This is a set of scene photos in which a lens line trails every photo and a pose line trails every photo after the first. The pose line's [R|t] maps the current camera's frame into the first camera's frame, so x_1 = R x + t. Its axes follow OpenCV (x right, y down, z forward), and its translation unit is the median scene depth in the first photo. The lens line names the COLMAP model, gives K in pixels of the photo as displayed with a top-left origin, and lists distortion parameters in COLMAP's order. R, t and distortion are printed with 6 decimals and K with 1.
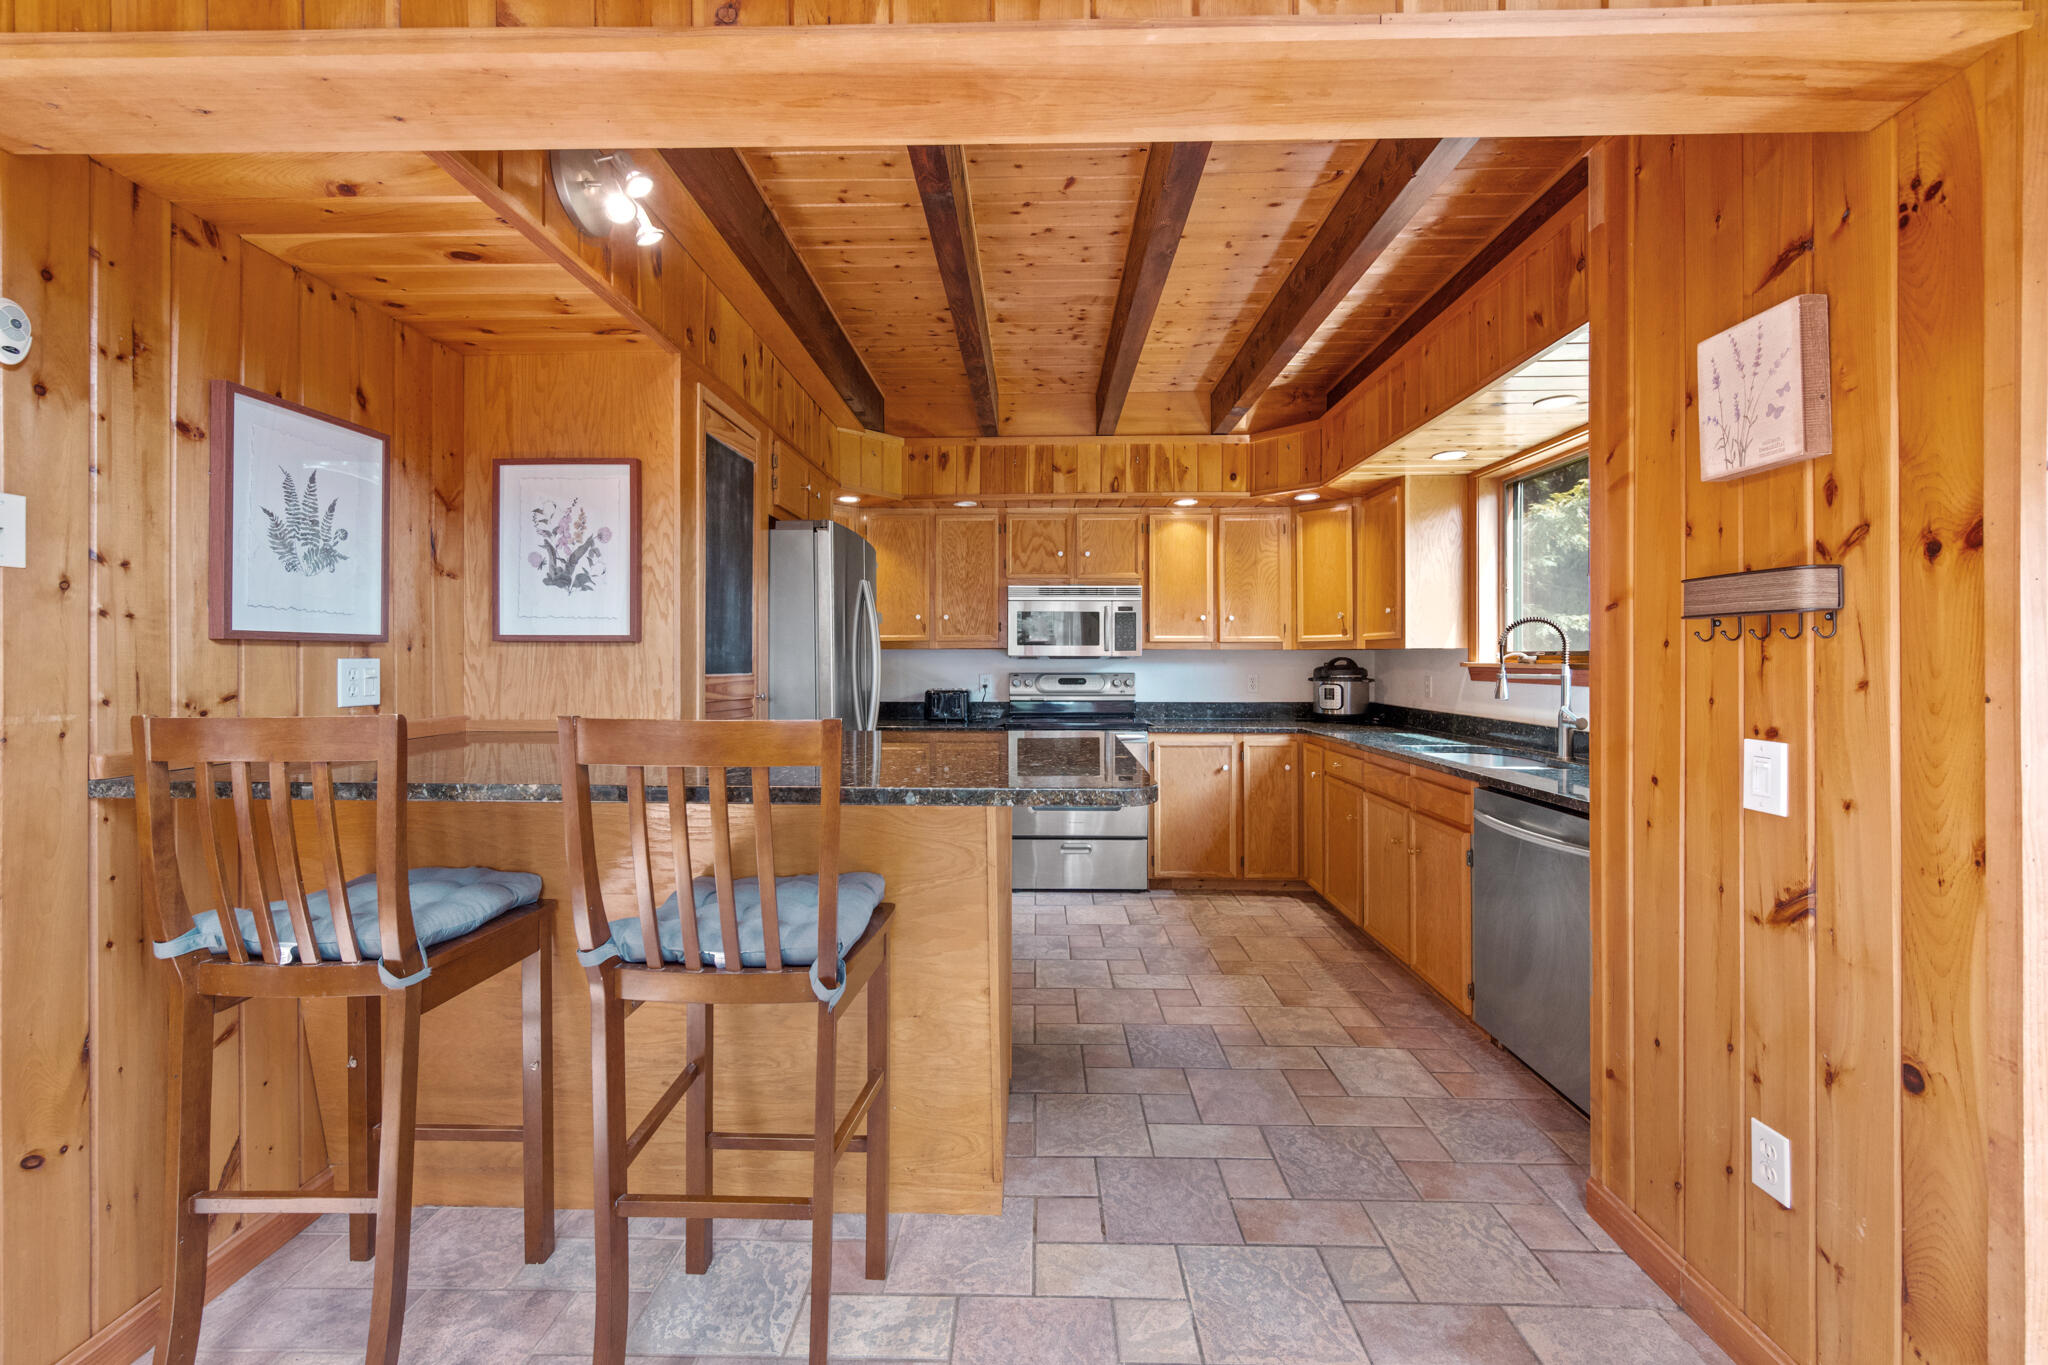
lens RADIAL K [[816.9, 0, 1024.4], [0, 816.9, 660.6], [0, 0, 1]] dist [-0.004103, 0.000616]
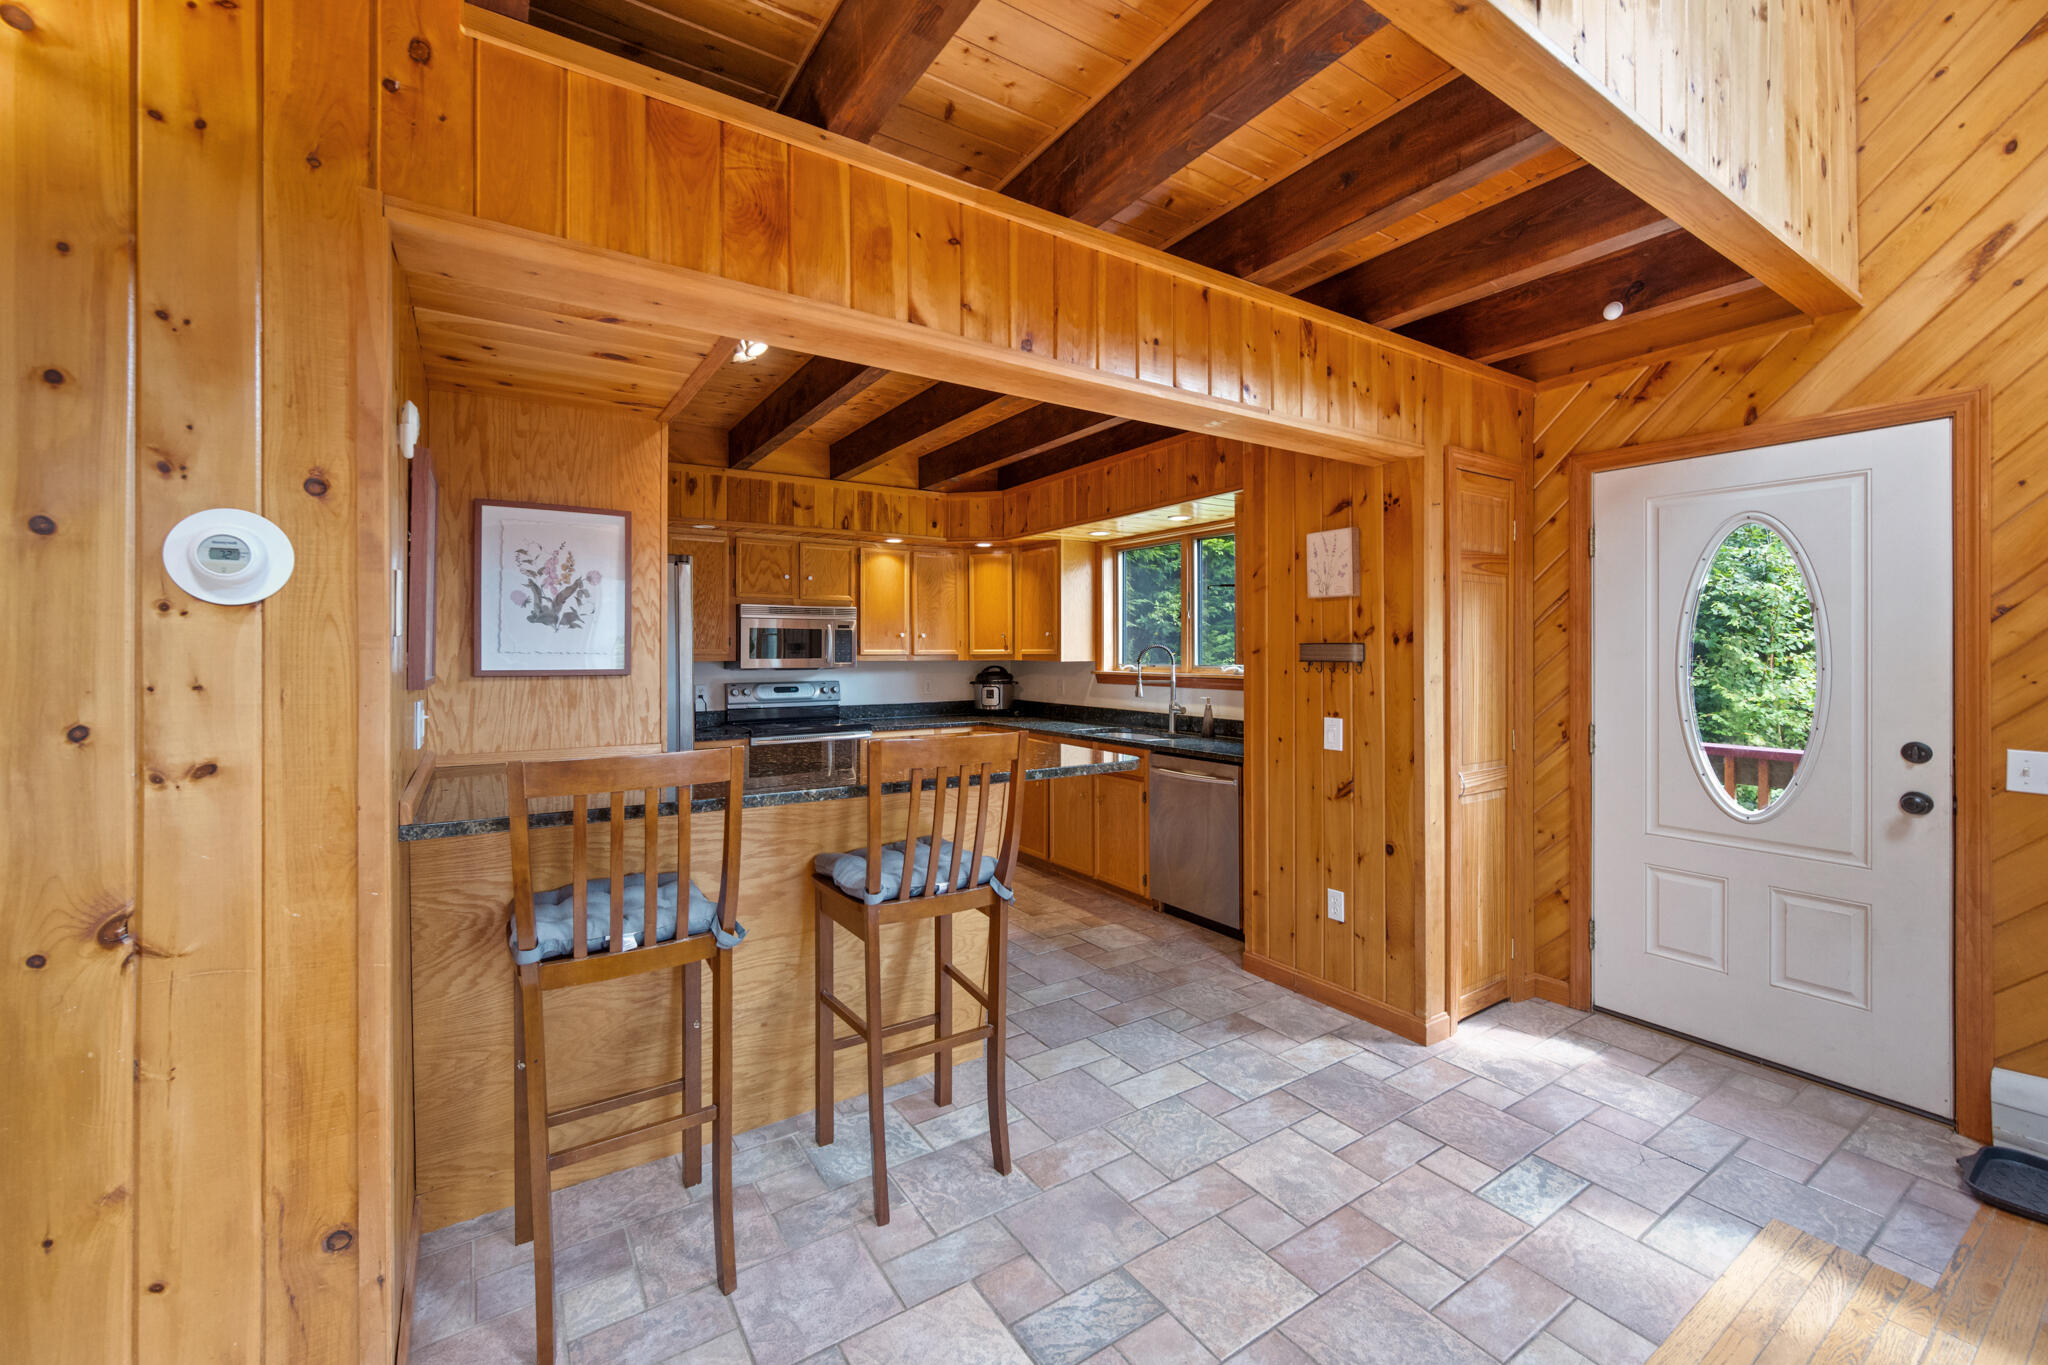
lens RADIAL K [[816.9, 0, 1026.8], [0, 816.9, 649.9], [0, 0, 1]] dist [-0.004103, 0.000616]
pose [[0.823840, -0.000343, 0.566822, -0.342356], [0.003013, 0.999988, -0.003774, -0.026624], [-0.566814, 0.004817, 0.823832, -0.121002]]
